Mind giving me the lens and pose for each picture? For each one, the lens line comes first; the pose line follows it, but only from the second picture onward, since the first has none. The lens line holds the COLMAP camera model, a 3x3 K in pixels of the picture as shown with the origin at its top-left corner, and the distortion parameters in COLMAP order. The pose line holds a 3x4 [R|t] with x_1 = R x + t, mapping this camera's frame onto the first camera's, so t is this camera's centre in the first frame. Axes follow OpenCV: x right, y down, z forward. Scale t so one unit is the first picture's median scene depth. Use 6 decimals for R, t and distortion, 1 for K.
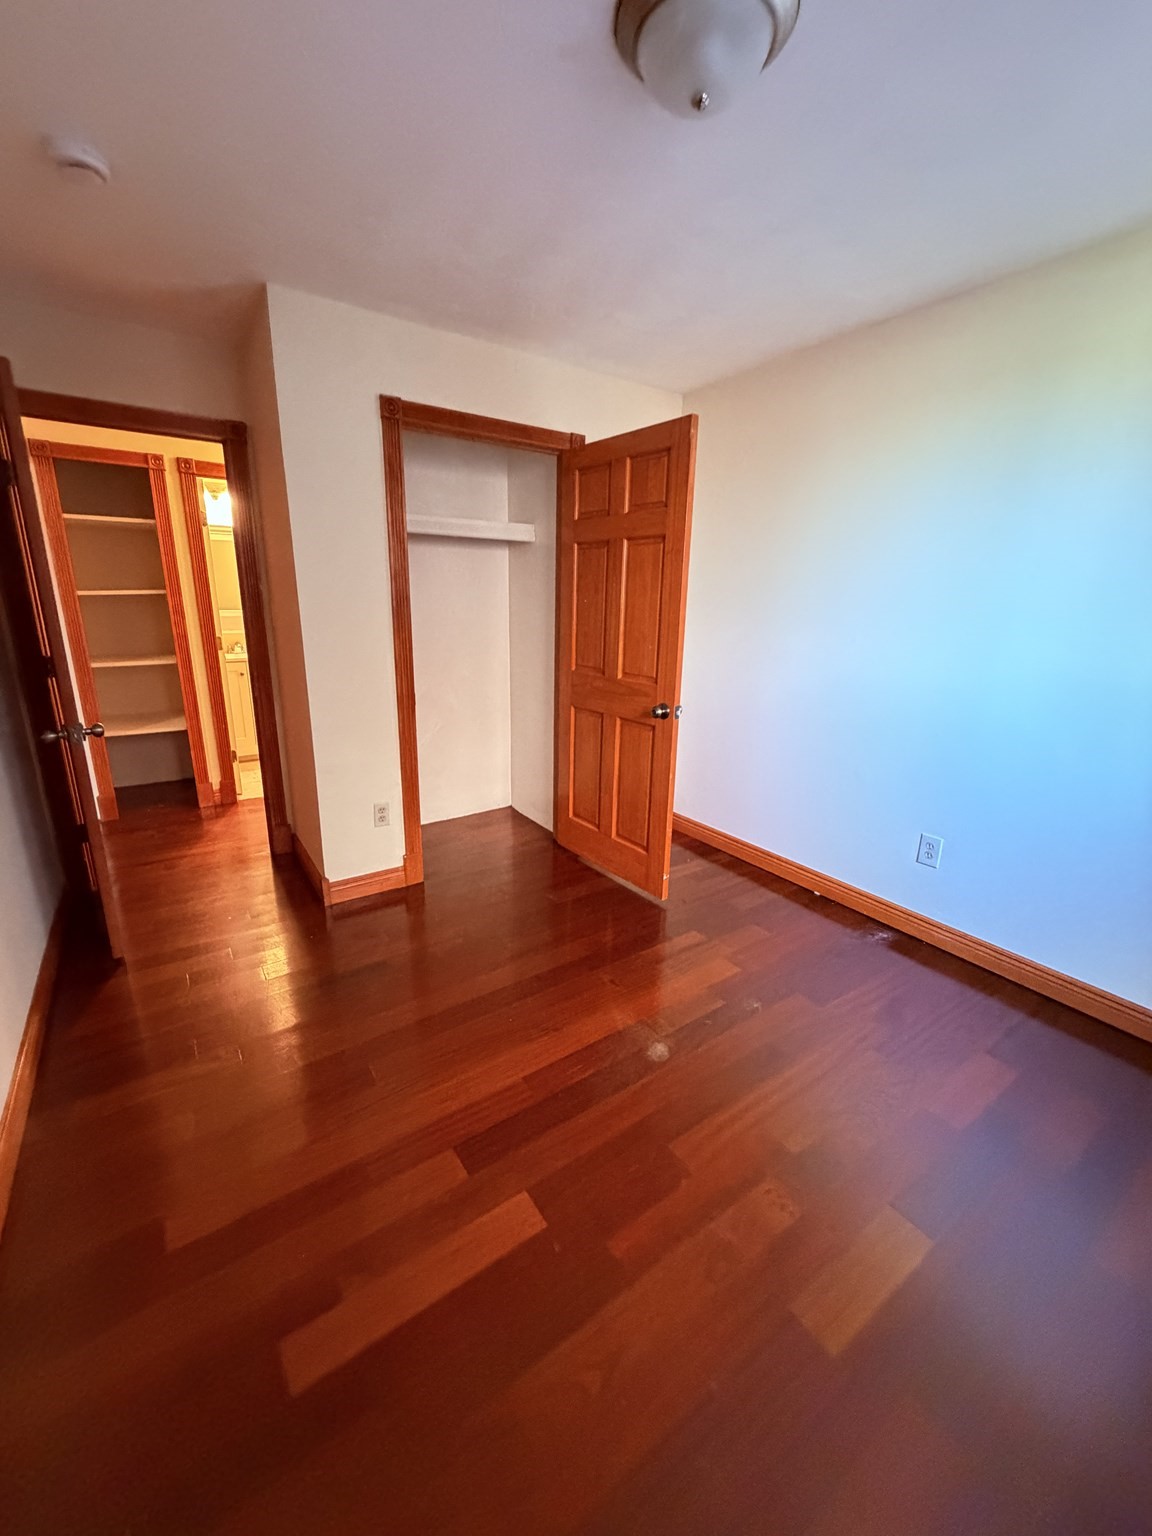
lens RADIAL K [[615.5, 0, 570.0], [0, 615.5, 764.1], [0, 0, 1]] dist [0.000010, 0.000422]
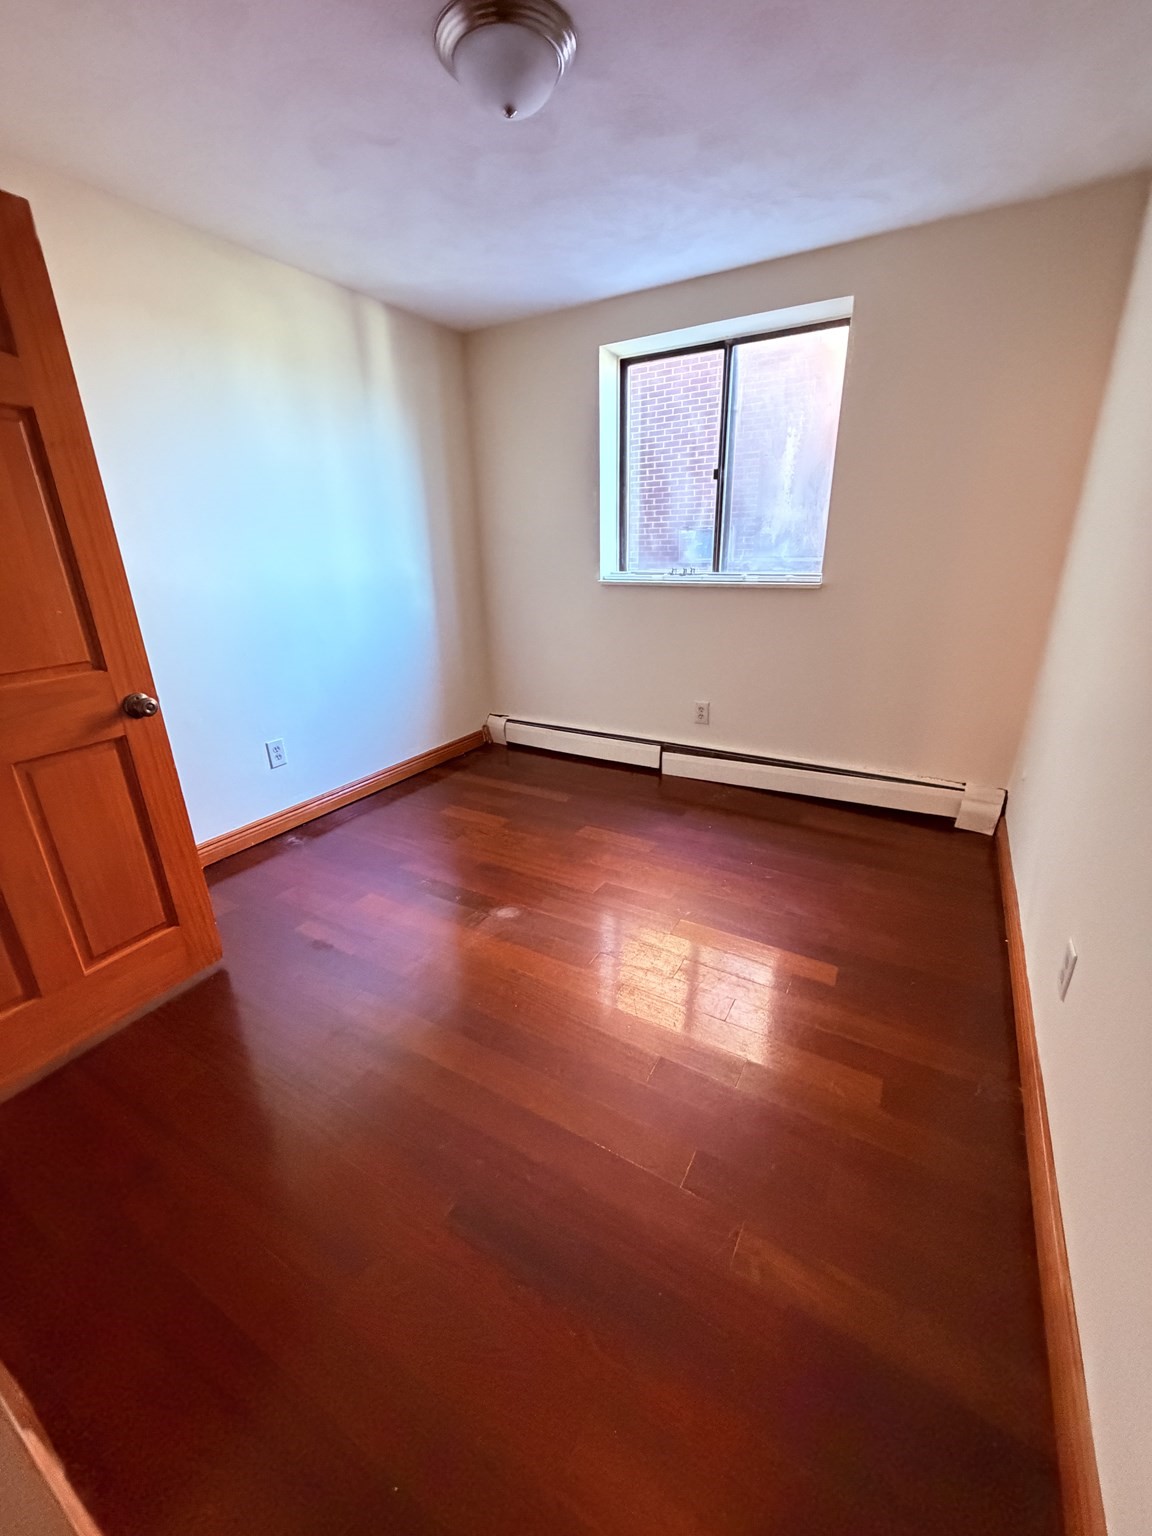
lens RADIAL K [[615.5, 0, 574.8], [0, 615.5, 780.6], [0, 0, 1]] dist [0.000010, 0.000422]
pose [[-0.422238, -0.340595, 0.840066, -0.676809], [0.244297, 0.849684, 0.467285, -0.231684], [-0.872945, 0.402531, -0.275563, 0.901122]]
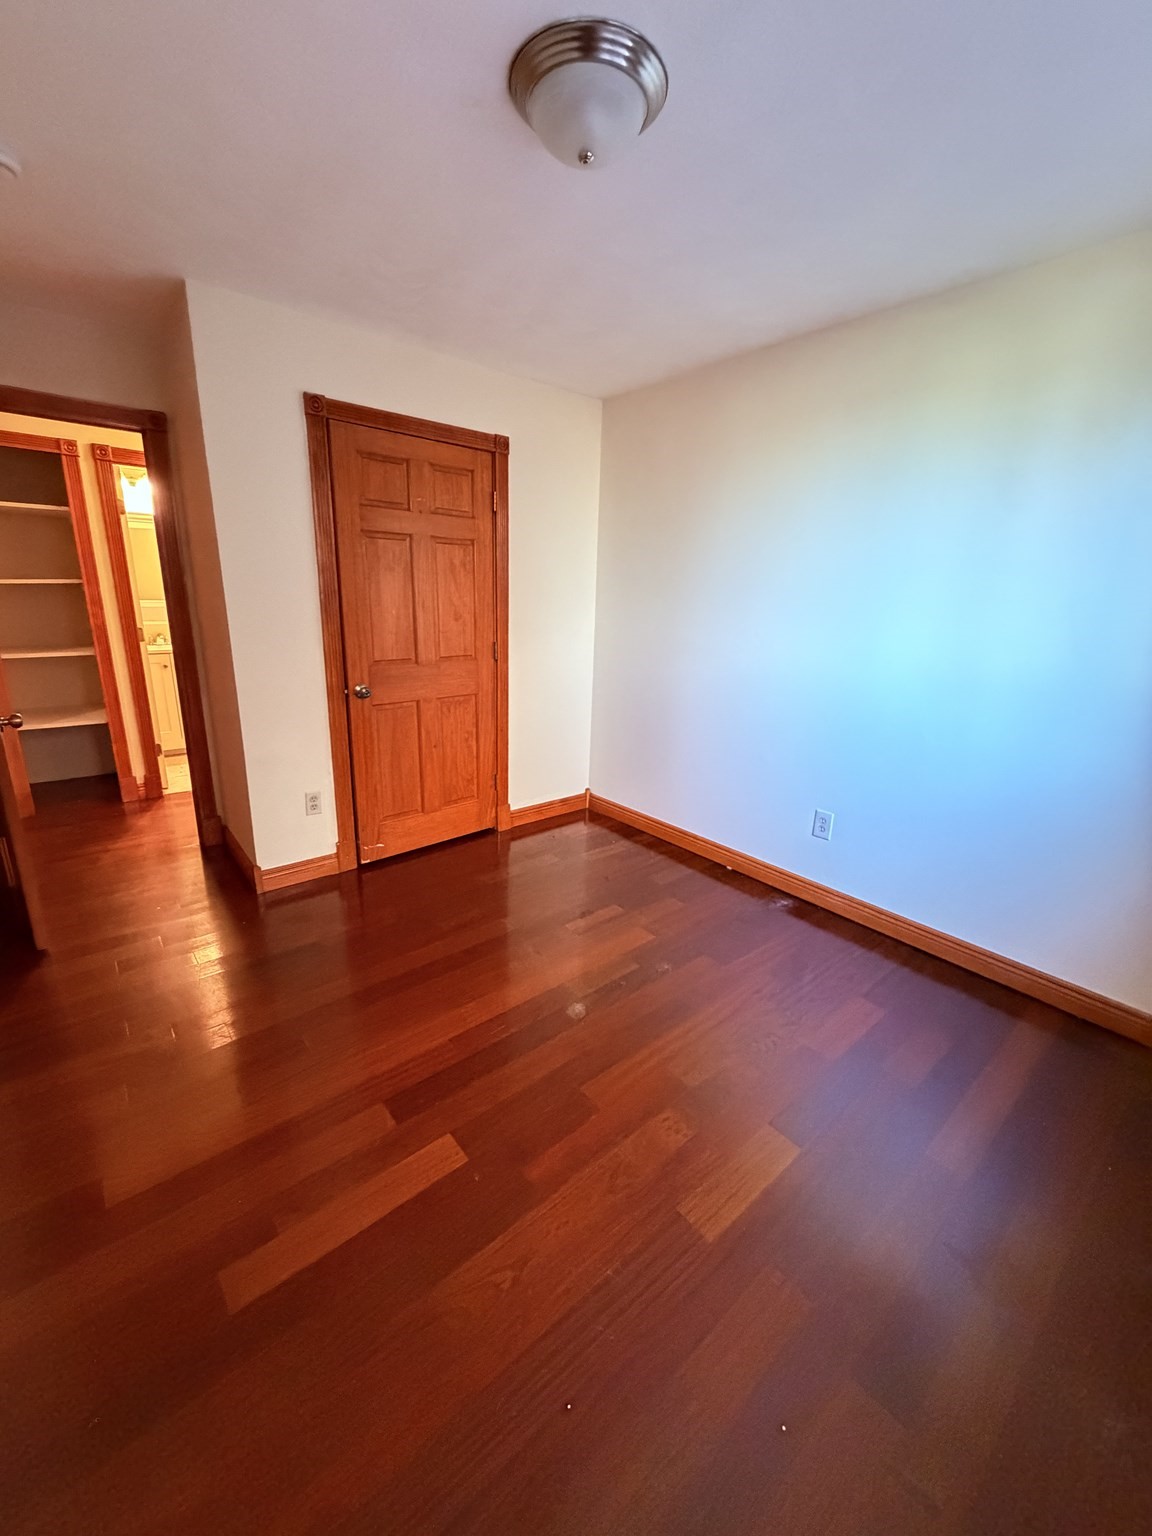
lens RADIAL K [[615.5, 0, 571.1], [0, 615.5, 764.3], [0, 0, 1]] dist [0.000010, 0.000422]
pose [[0.995633, -0.013523, 0.092372, 0.031541], [0.012606, 0.999865, 0.010495, 0.014790], [-0.092501, -0.009284, 0.995669, -0.068134]]
